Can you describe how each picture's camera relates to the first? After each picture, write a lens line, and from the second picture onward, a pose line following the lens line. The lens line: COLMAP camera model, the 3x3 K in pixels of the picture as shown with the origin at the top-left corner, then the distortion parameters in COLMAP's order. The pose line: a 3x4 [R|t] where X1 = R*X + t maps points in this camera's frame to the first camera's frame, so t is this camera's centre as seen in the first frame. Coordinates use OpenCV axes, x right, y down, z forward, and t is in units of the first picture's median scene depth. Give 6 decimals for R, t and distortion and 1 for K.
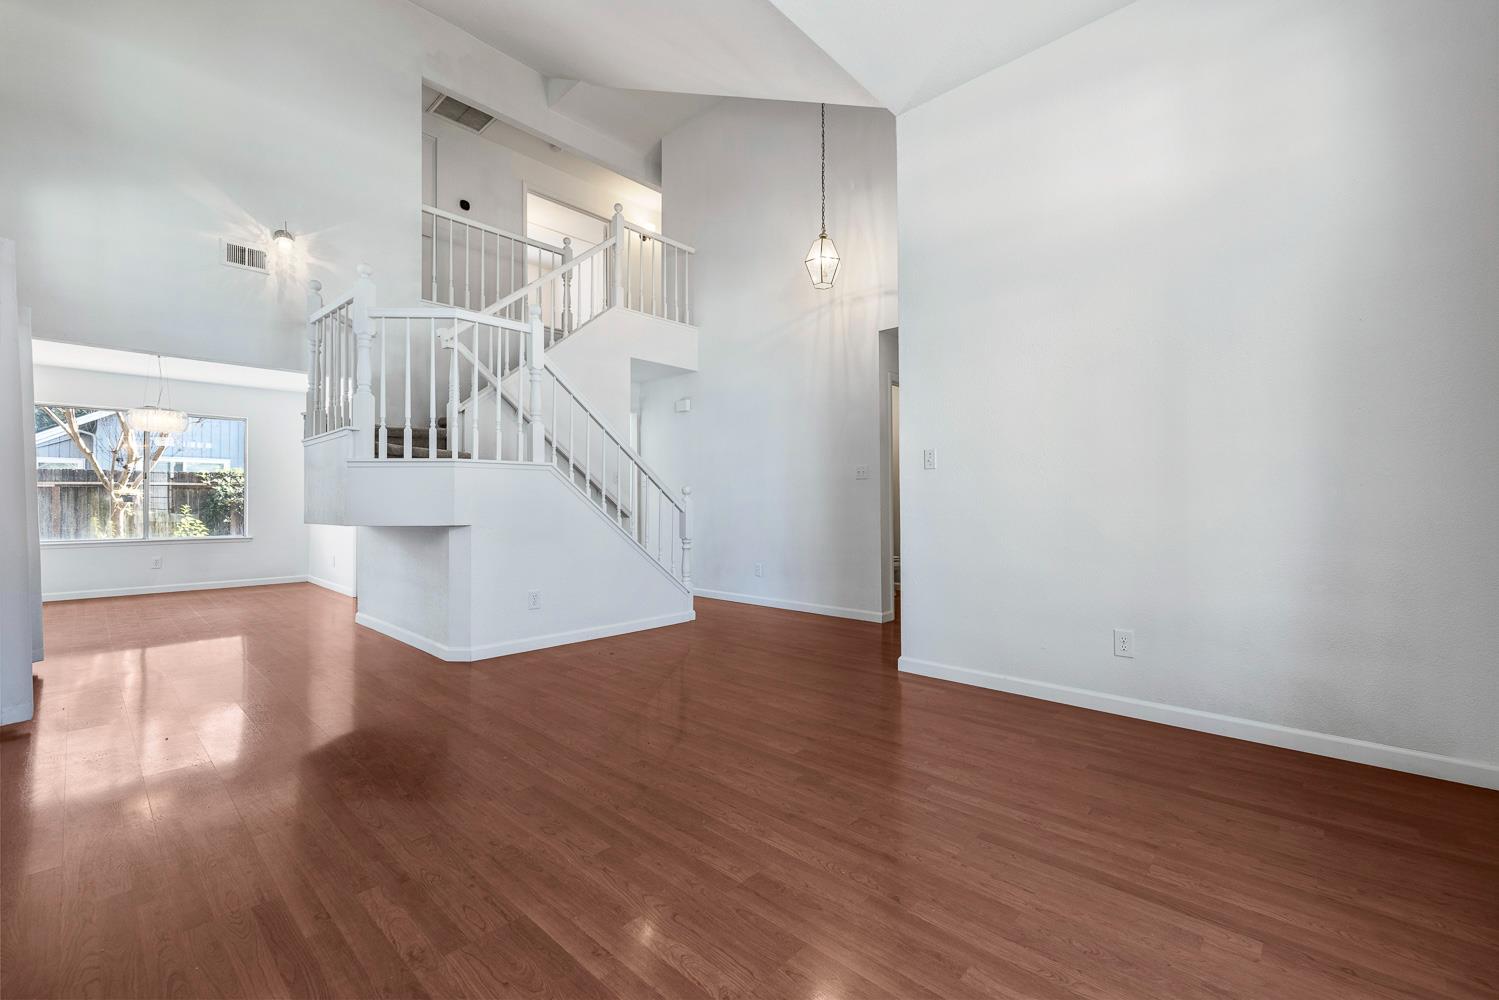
lens RADIAL K [[634.0, 0, 755.2], [0, 634.0, 492.2], [0, 0, 1]] dist [0.004136, 0.000077]
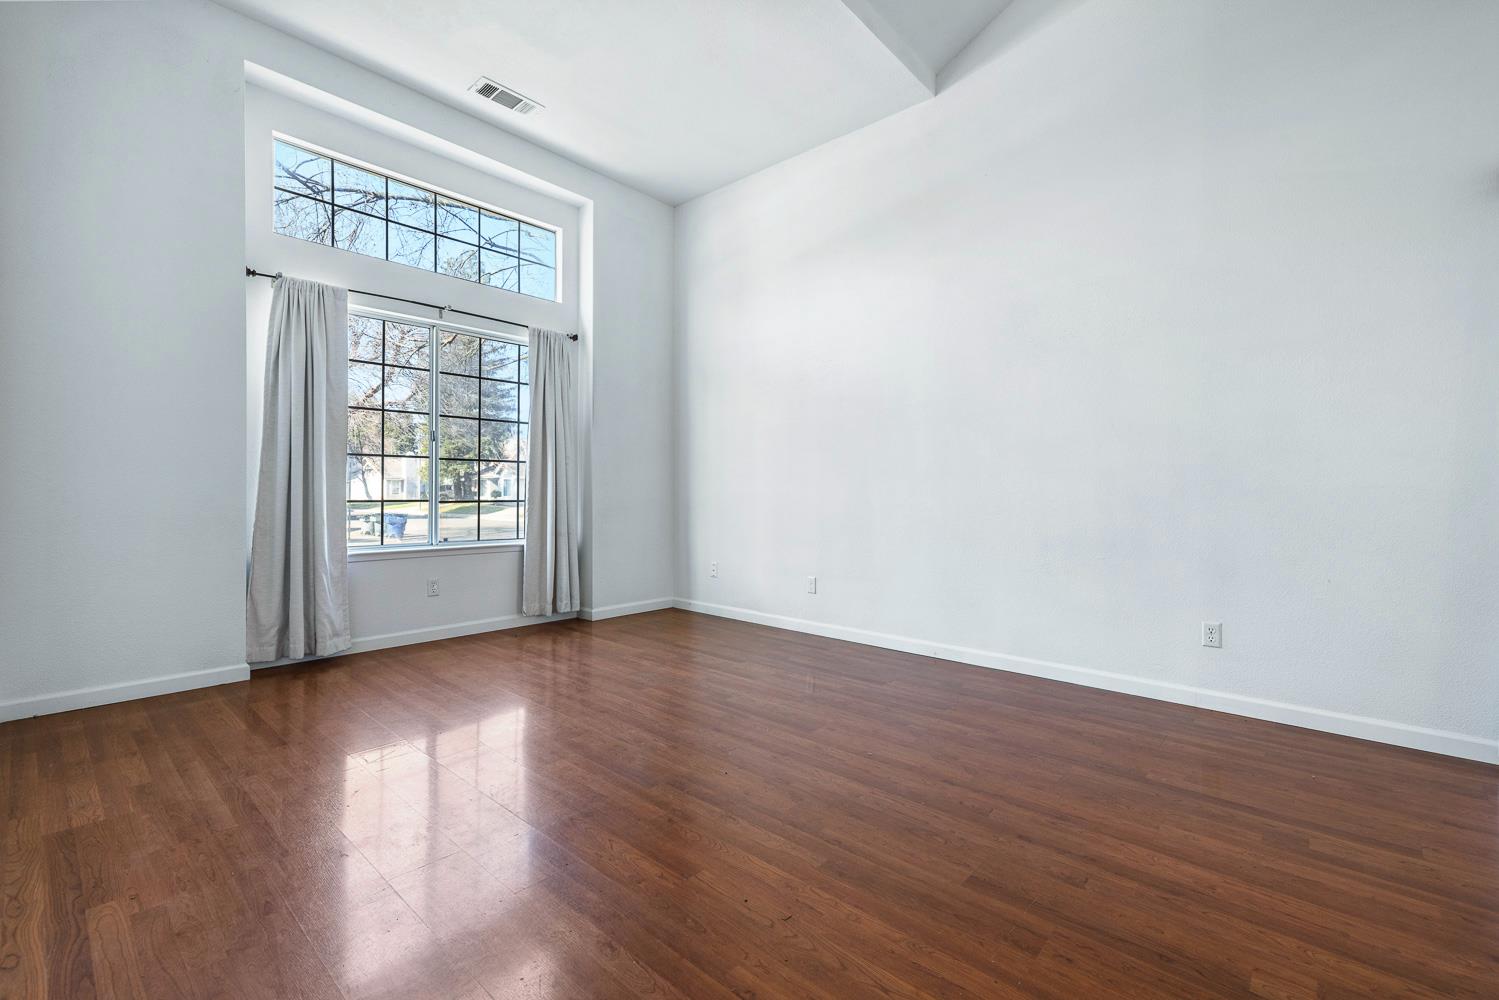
lens RADIAL K [[643.7, 0, 748.0], [0, 643.7, 494.7], [0, 0, 1]] dist [0.001863, -0.001409]
pose [[-0.999971, -0.006012, -0.004595, -0.229415], [-0.005966, 0.999932, -0.010069, 0.042285], [0.004656, -0.010041, -0.999939, 2.212288]]
